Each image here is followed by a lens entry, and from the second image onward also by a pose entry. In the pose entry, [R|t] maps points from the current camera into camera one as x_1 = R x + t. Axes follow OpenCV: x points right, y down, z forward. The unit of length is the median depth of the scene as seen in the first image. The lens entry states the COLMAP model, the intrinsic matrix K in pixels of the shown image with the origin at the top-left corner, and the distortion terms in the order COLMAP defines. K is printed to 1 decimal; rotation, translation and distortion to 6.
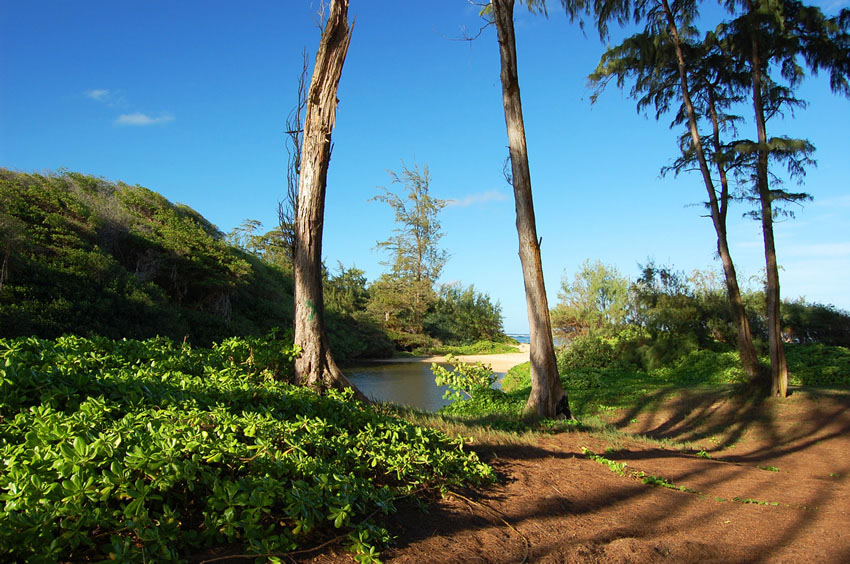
lens RADIAL K [[672.4, 0, 425.1], [0, 672.4, 274.9], [0, 0, 1]] dist [-0.080899, 0.031260]
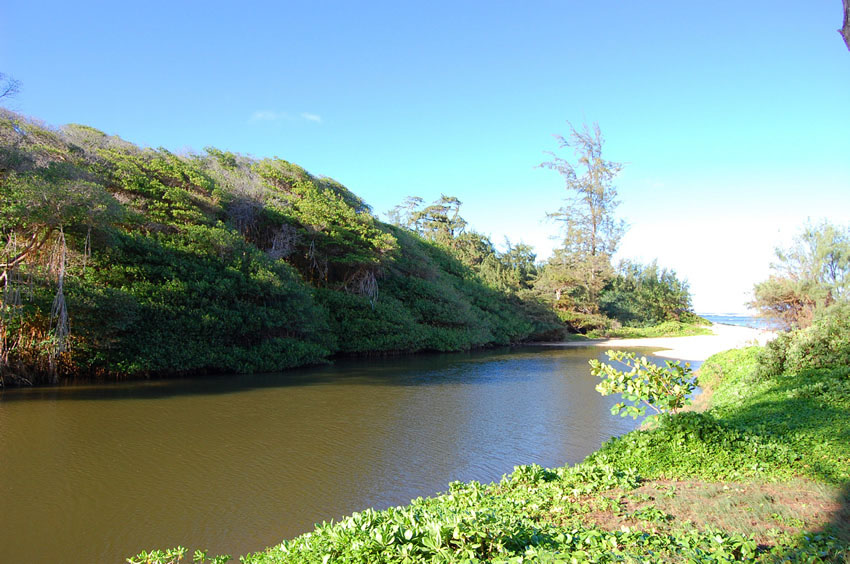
lens RADIAL K [[672.4, 0, 426.9], [0, 672.4, 288.6], [0, 0, 1]] dist [-0.080899, 0.031260]
pose [[0.966083, -0.016333, -0.257714, 0.008962], [0.028940, 0.998559, 0.045202, 0.011866], [0.256605, -0.051127, 0.965163, 0.141355]]
